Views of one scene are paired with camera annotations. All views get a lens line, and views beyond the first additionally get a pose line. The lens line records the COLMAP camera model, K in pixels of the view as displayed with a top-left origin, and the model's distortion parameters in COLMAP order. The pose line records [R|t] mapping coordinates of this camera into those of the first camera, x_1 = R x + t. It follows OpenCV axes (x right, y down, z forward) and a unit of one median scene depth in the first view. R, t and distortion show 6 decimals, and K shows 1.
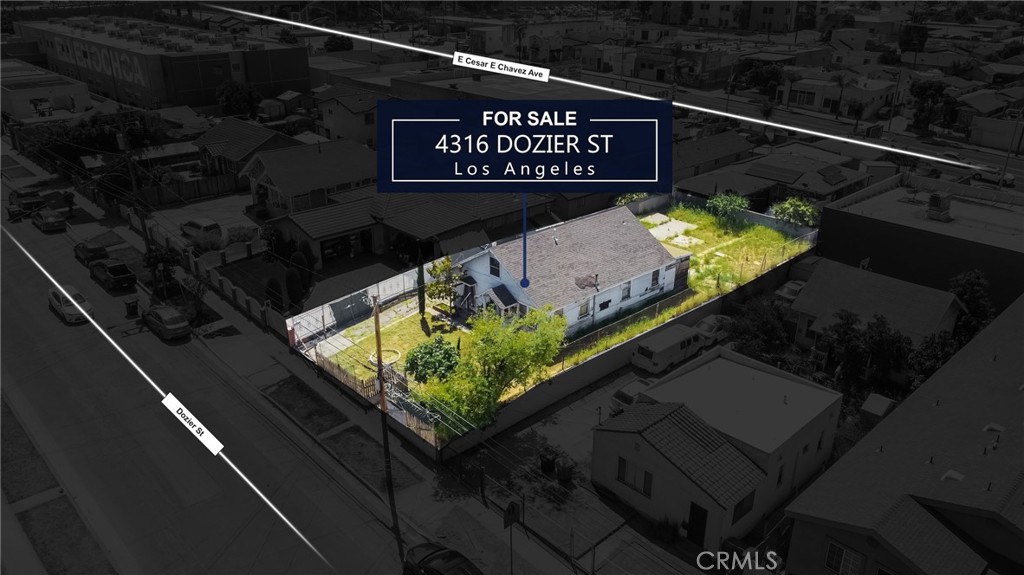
lens RADIAL K [[776.1, 0, 512.0], [0, 776.1, 287.5], [0, 0, 1]] dist [0.011908, -0.007303]
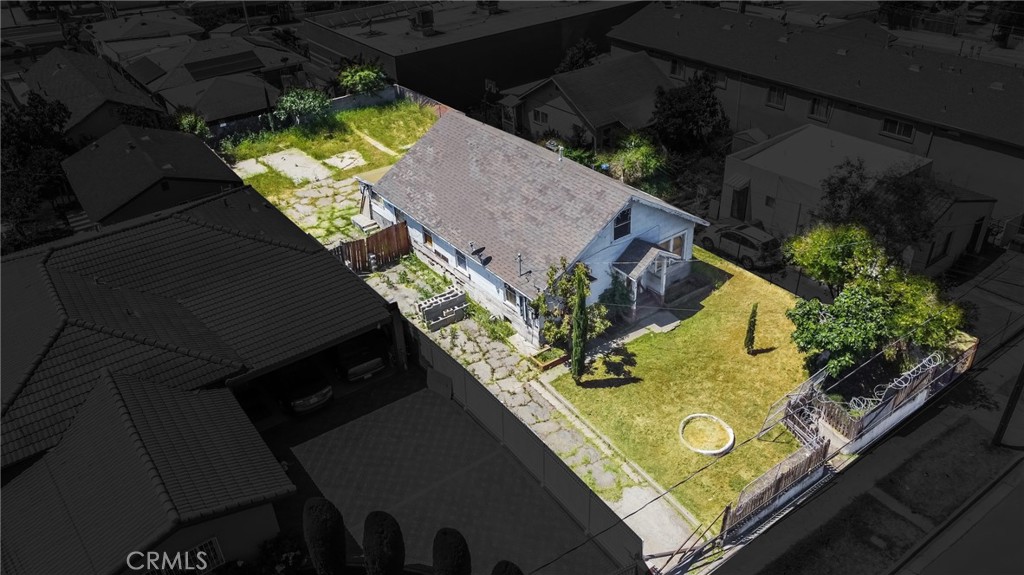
lens RADIAL K [[776.1, 0, 512.0], [0, 776.1, 287.5], [0, 0, 1]] dist [0.011908, -0.007303]
pose [[0.121873, -0.540384, 0.832546, -0.480847], [0.429029, 0.785070, 0.446765, -0.251109], [-0.895031, 0.302738, 0.327520, 0.727653]]
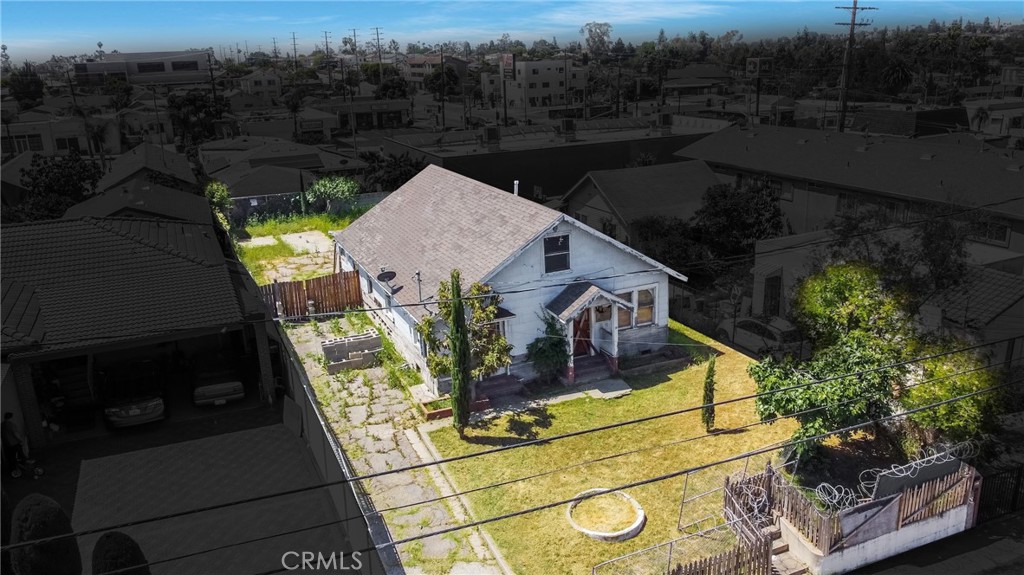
lens RADIAL K [[777.2, 0, 512.0], [0, 777.2, 287.5], [0, 0, 1]] dist [-0.003279, 0.001237]
pose [[0.332468, -0.299239, 0.894383, -0.405805], [0.406786, 0.901080, 0.150266, -0.077822], [-0.850876, 0.313864, 0.421307, 0.668532]]
